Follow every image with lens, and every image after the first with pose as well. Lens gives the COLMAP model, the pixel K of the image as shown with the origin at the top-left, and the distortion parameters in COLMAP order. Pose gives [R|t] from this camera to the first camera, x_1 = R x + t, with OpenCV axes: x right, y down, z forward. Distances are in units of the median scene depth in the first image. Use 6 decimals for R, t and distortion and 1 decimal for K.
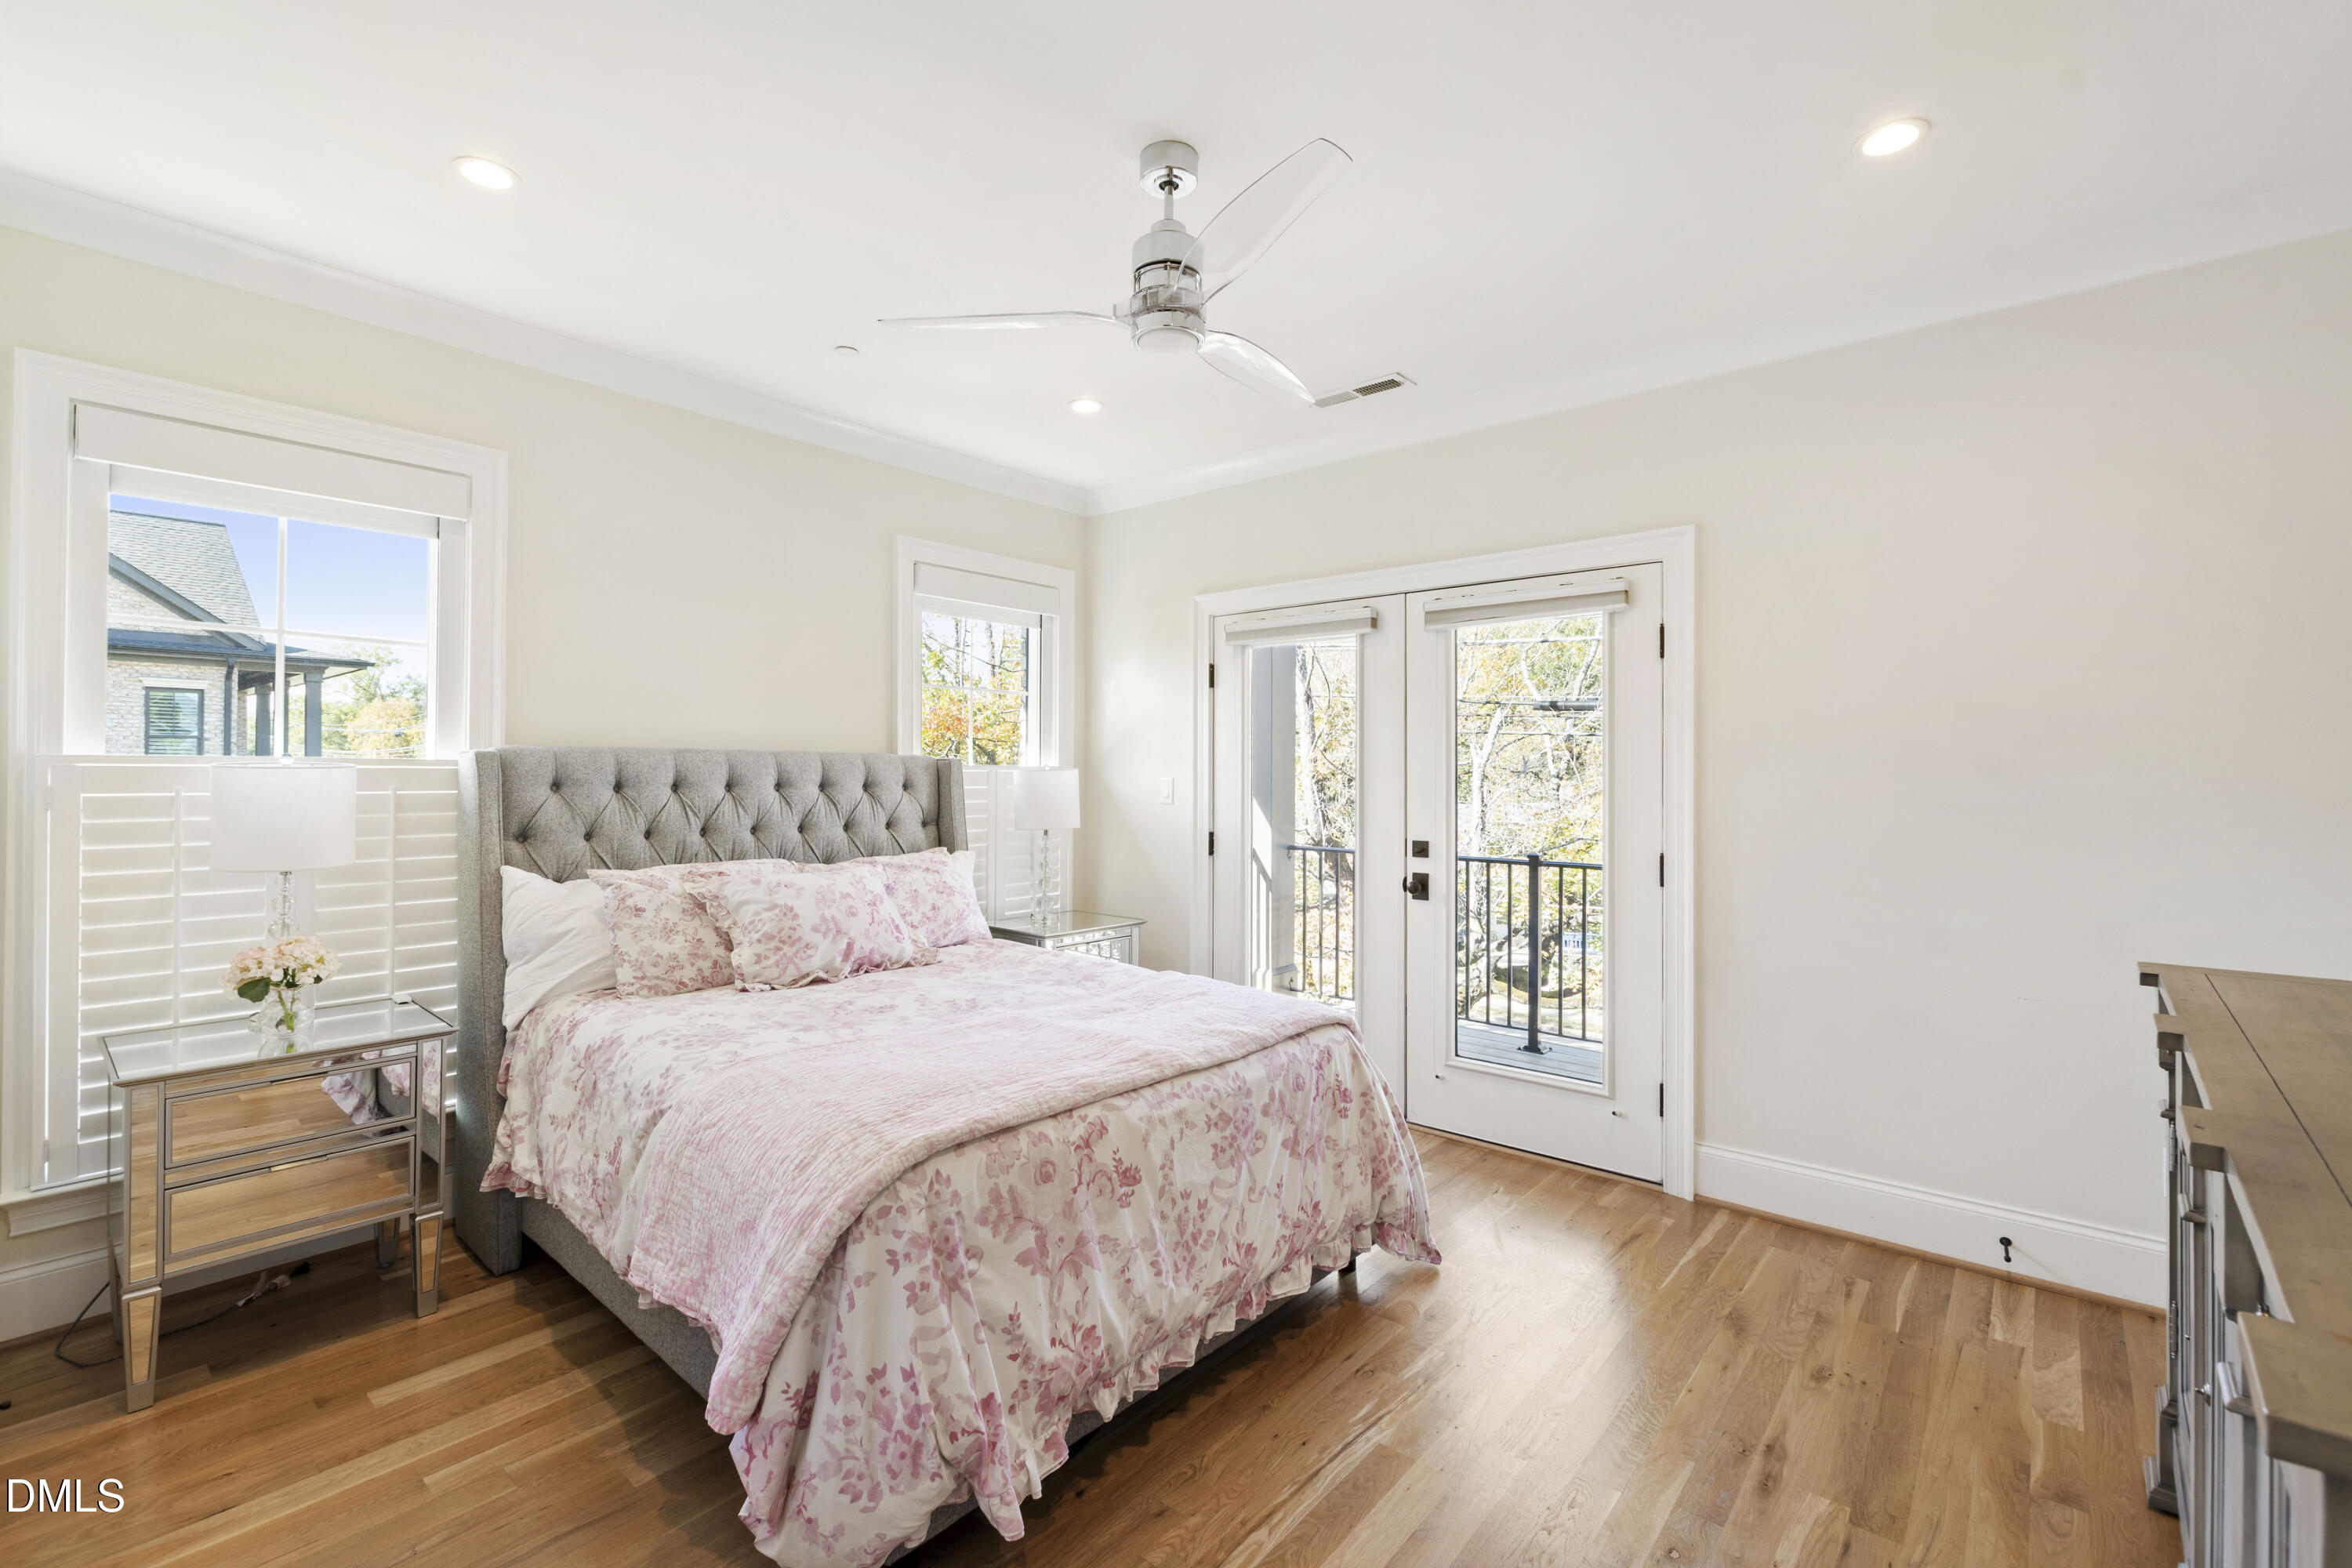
lens RADIAL K [[1035.9, 0, 1173.8], [0, 1035.9, 792.8], [0, 0, 1]] dist [-0.000564, -0.000240]
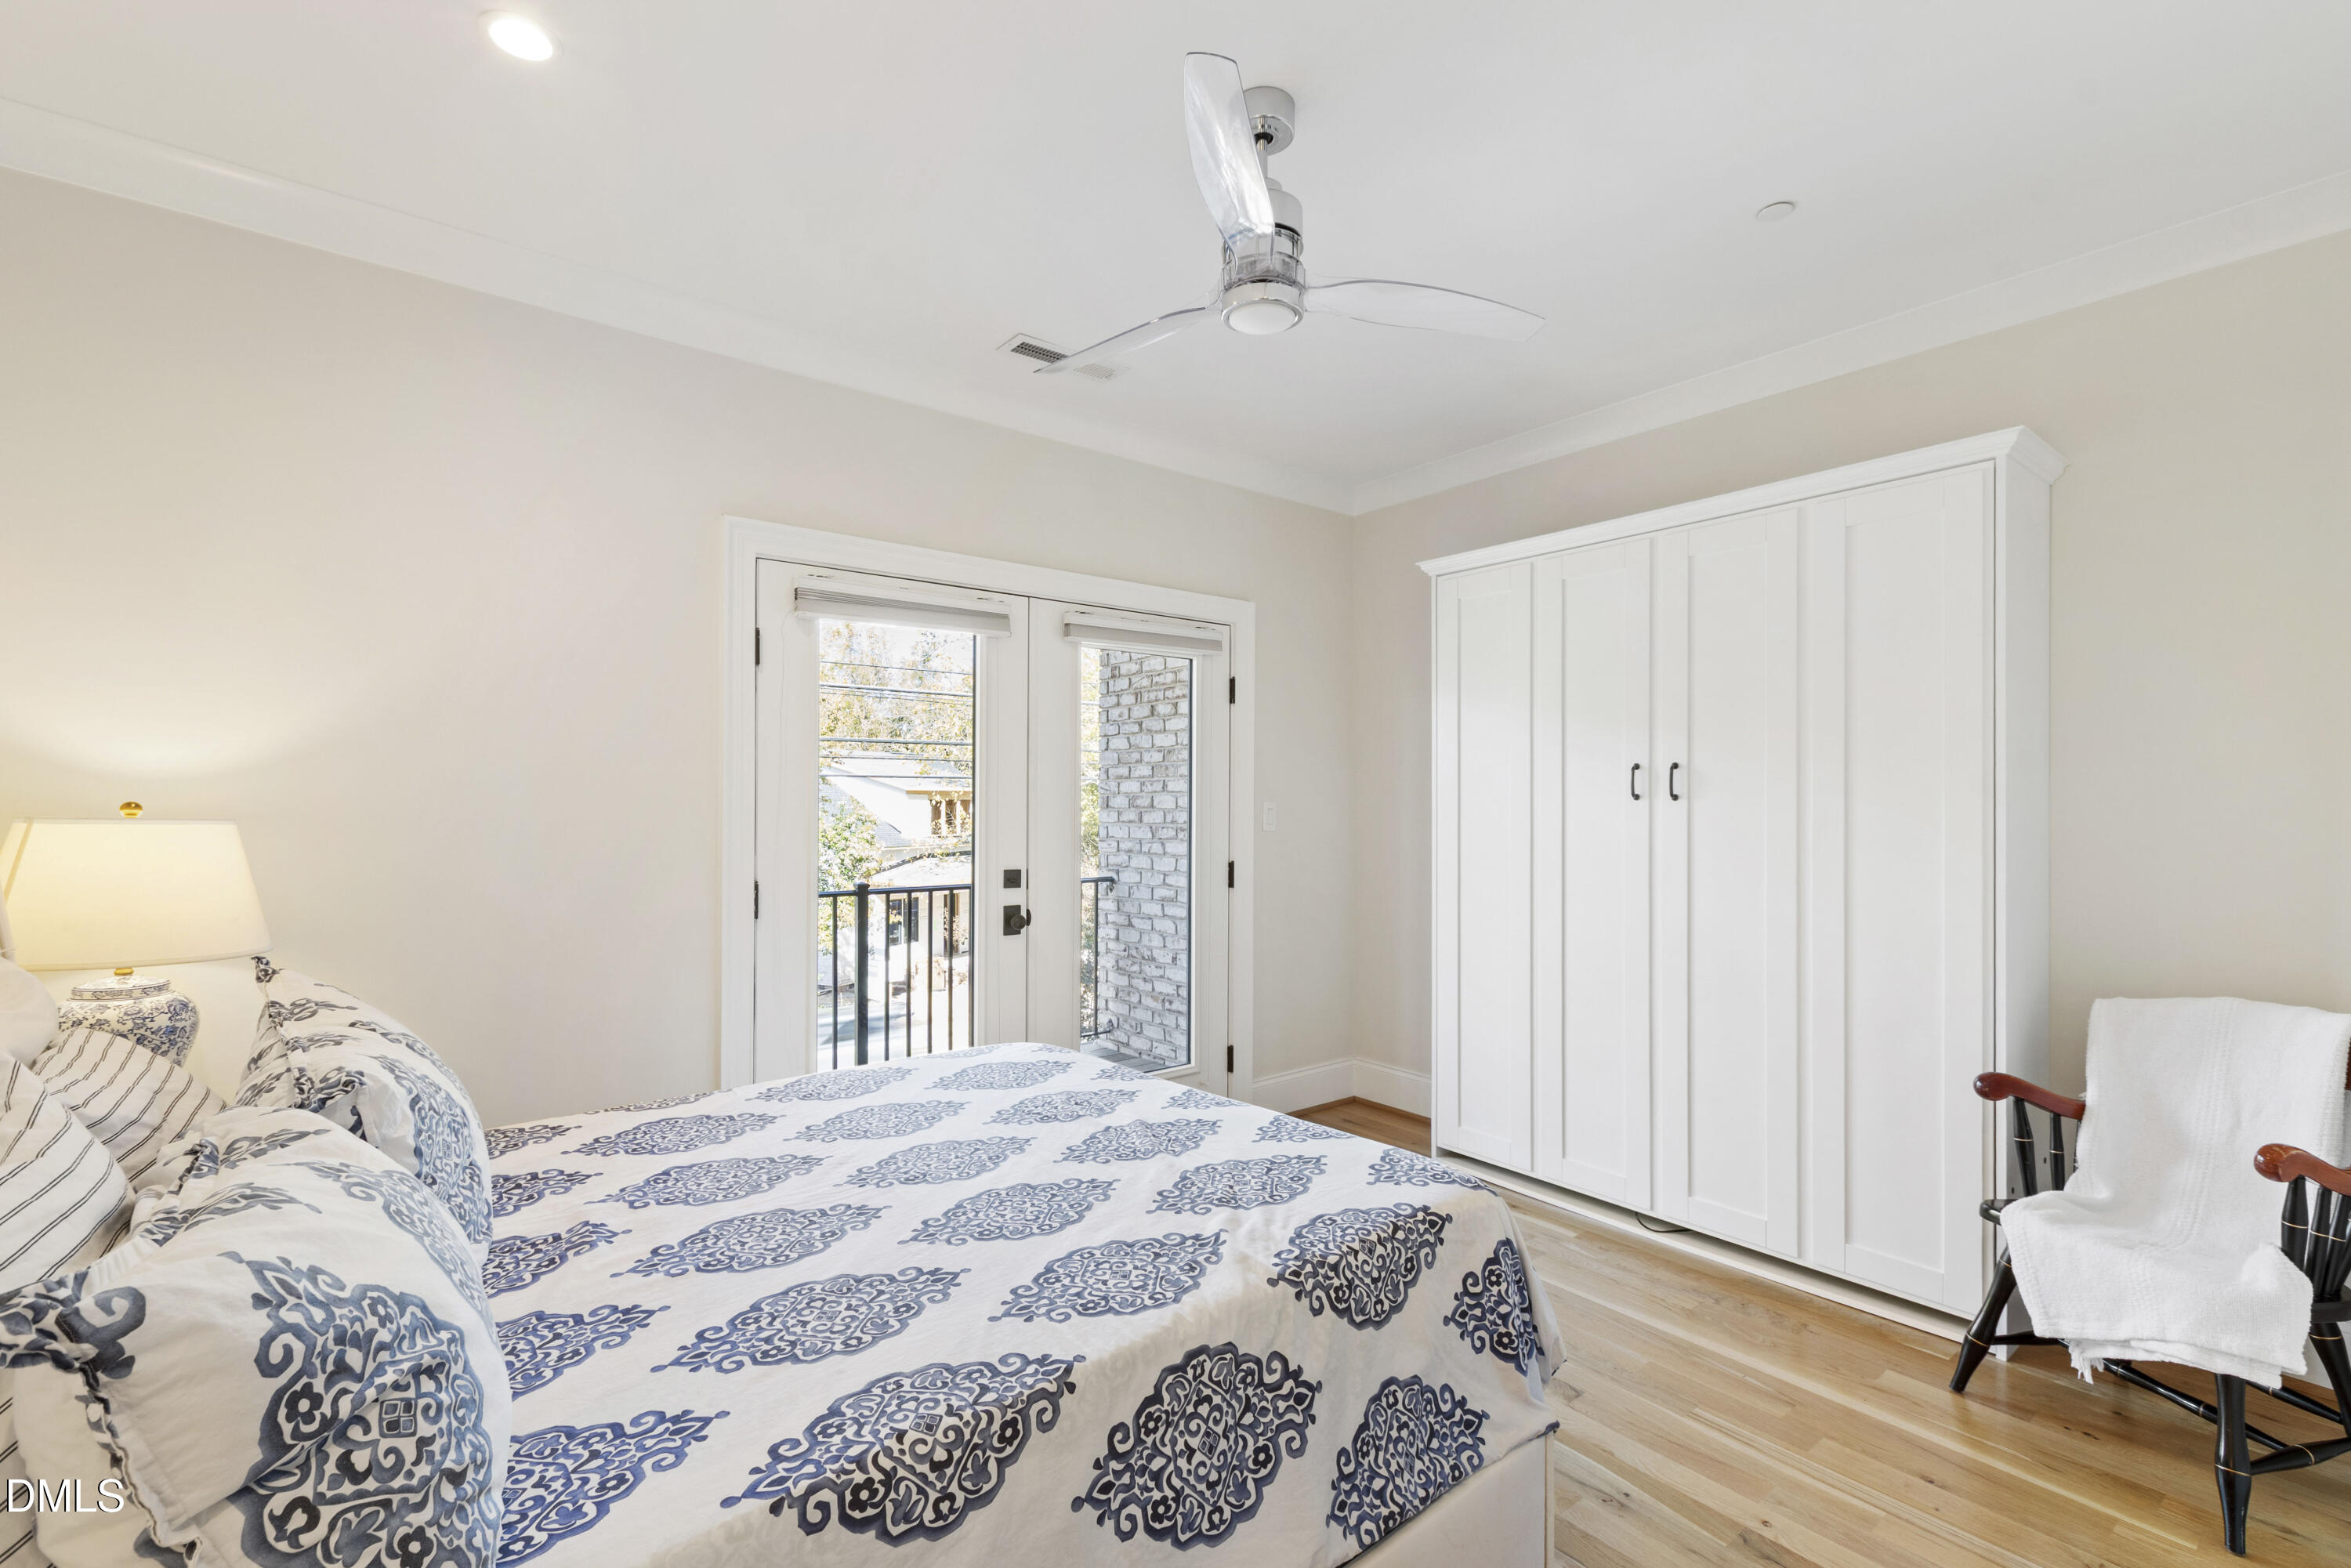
lens RADIAL K [[1035.4, 0, 1173.3], [0, 1035.4, 792.8], [0, 0, 1]] dist [-0.000564, -0.000240]
pose [[0.211278, 0.011706, 0.977356, -0.614445], [0.006523, 0.999889, -0.013386, -0.007364], [-0.977404, 0.009204, 0.211178, 0.670240]]
